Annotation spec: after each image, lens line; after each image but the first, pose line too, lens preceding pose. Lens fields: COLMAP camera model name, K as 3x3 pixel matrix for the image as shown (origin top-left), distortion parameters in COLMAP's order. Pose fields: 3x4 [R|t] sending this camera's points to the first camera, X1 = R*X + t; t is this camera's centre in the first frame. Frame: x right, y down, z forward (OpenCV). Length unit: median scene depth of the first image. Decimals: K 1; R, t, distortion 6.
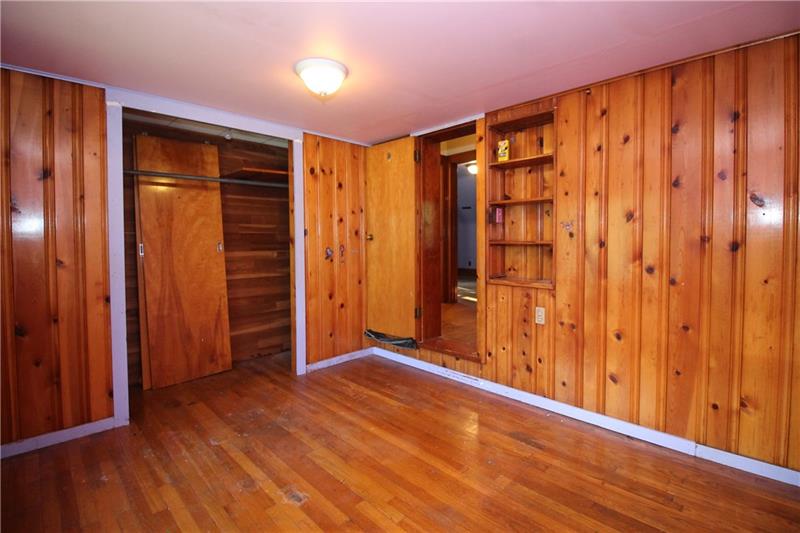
lens RADIAL K [[381.1, 0, 400.0], [0, 381.1, 255.1], [0, 0, 1]] dist [-0.020172, -0.000561]
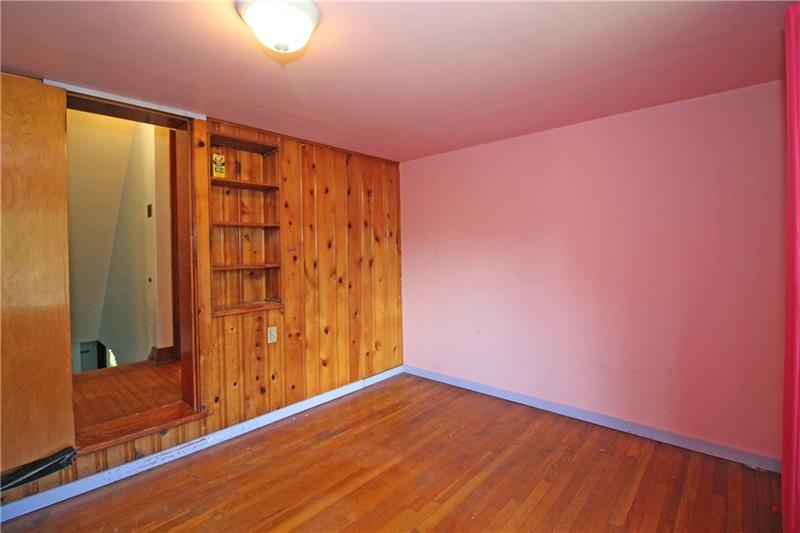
lens RADIAL K [[381.1, 0, 400.0], [0, 381.1, 255.1], [0, 0, 1]] dist [-0.020172, -0.000561]
pose [[-0.073395, -0.011629, 0.997235, -0.714366], [0.054998, 0.998363, 0.015690, -0.059735], [-0.995785, 0.055997, -0.072635, 0.711567]]
